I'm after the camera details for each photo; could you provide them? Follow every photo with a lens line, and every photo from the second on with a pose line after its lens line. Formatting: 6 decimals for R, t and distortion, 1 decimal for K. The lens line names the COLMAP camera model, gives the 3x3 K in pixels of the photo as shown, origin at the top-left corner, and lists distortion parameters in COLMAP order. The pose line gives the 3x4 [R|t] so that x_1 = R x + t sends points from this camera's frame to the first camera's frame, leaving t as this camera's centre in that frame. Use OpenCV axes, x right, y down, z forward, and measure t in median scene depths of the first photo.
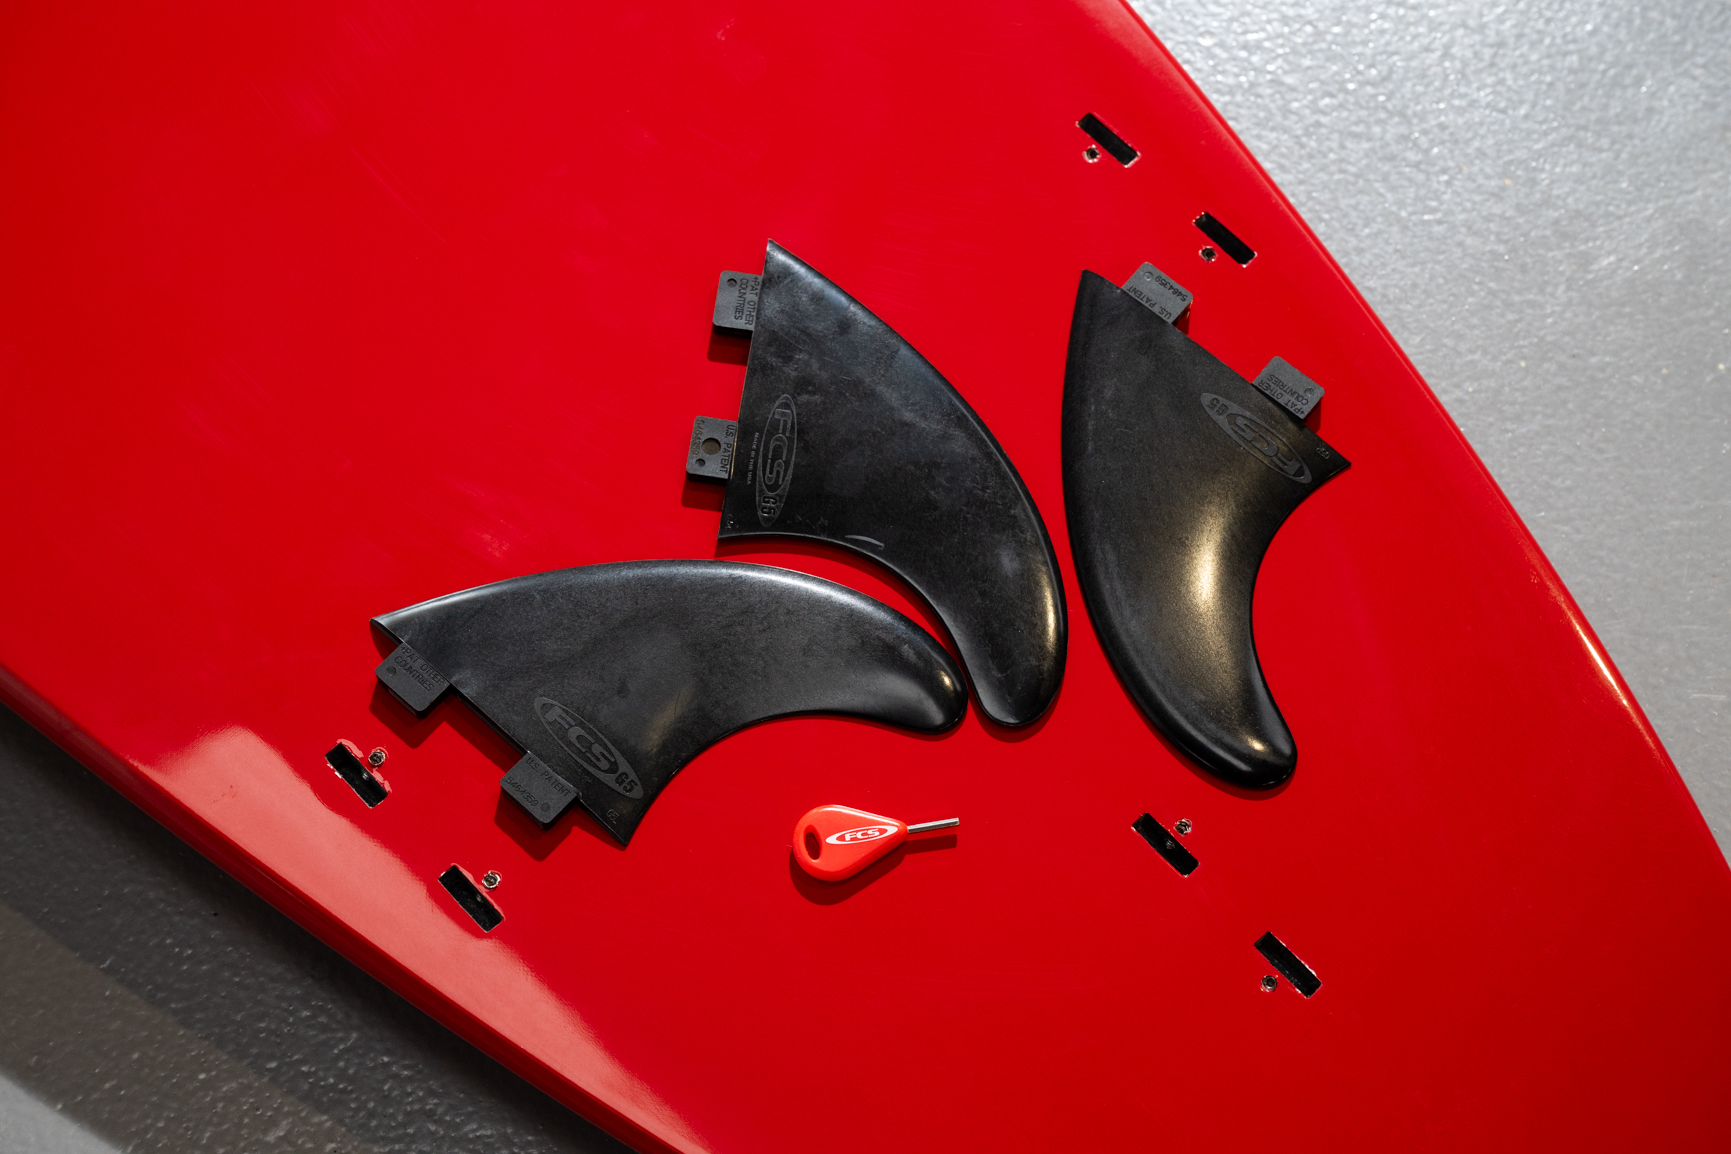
lens RADIAL K [[3426.4, 0, 867.0], [0, 3426.4, 578.3], [0, 0, 1]] dist [-0.030782, 0.000000]
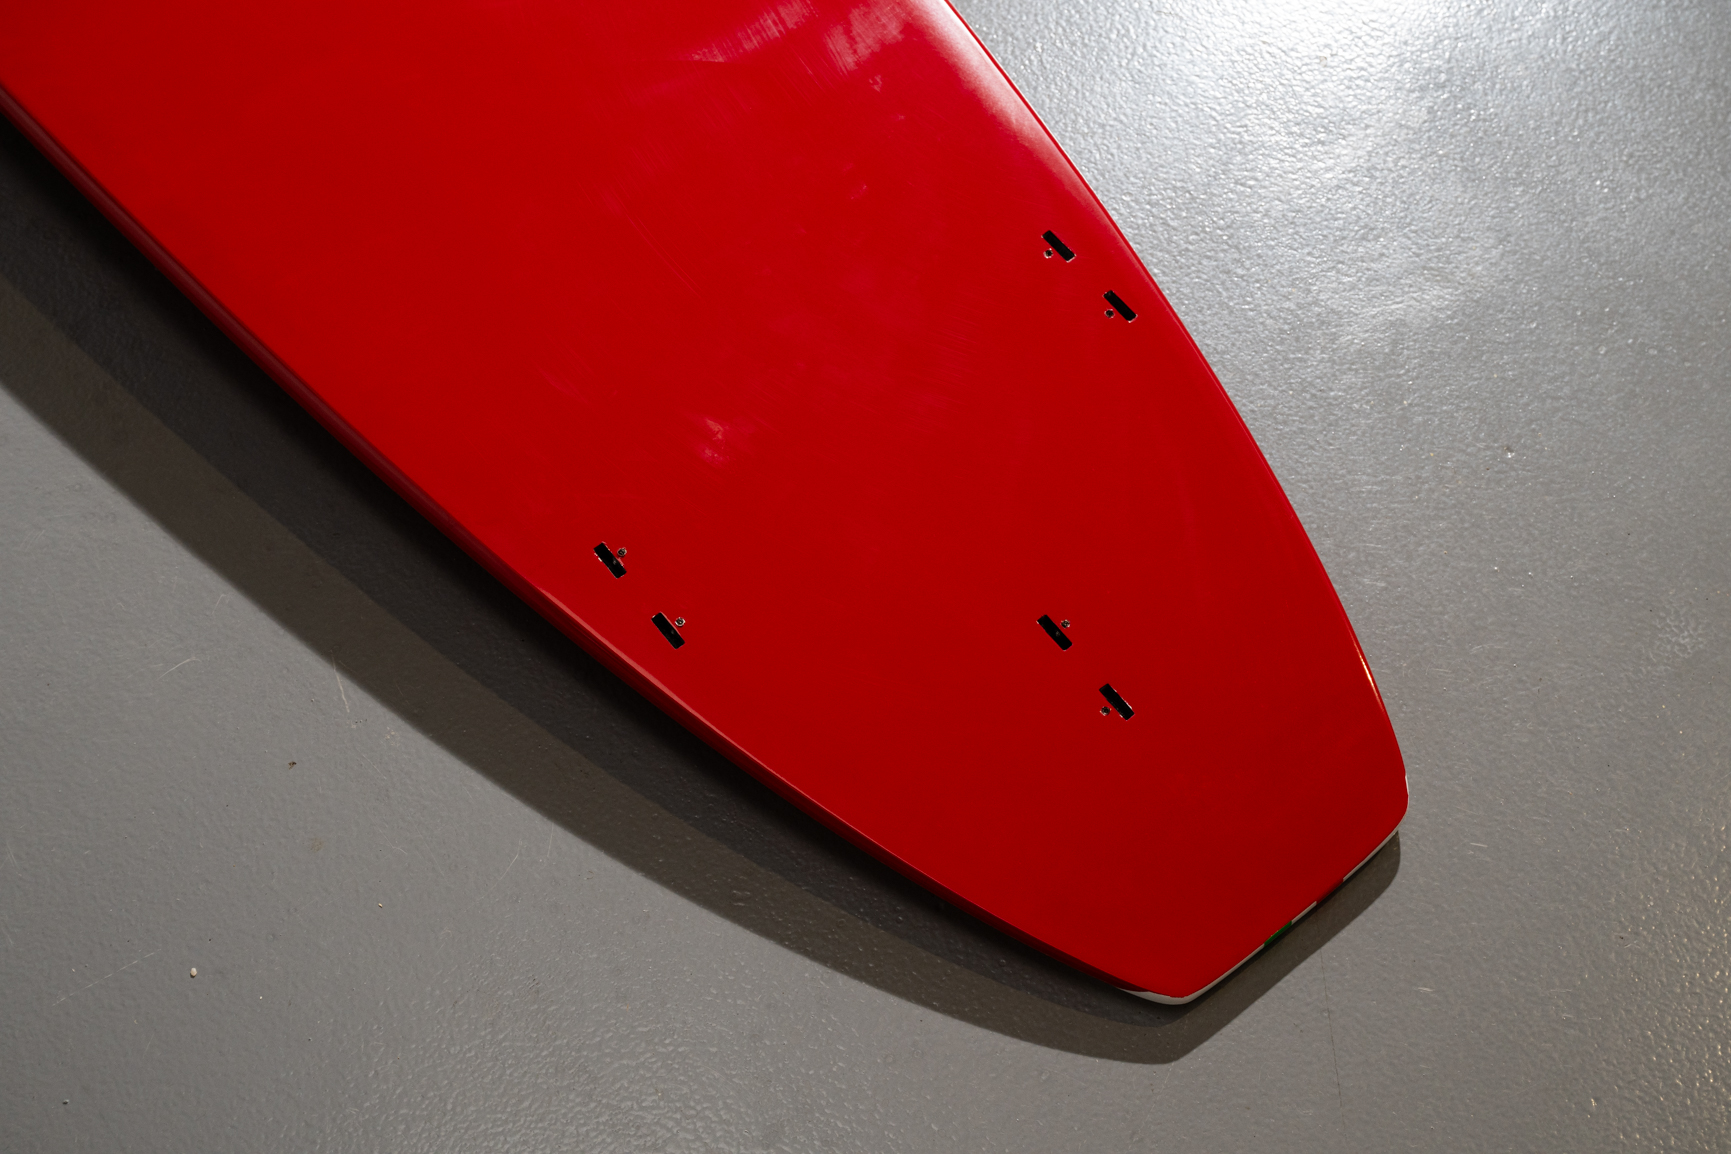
lens RADIAL K [[2780.0, 0, 864.0], [0, 2780.0, 575.4], [0, 0, 1]] dist [-0.034685, 0.000000]
pose [[0.996674, 0.073365, -0.035469, 0.032052], [-0.074519, 0.996693, -0.032399, 0.088618], [0.032975, 0.034935, 0.998845, -0.396851]]
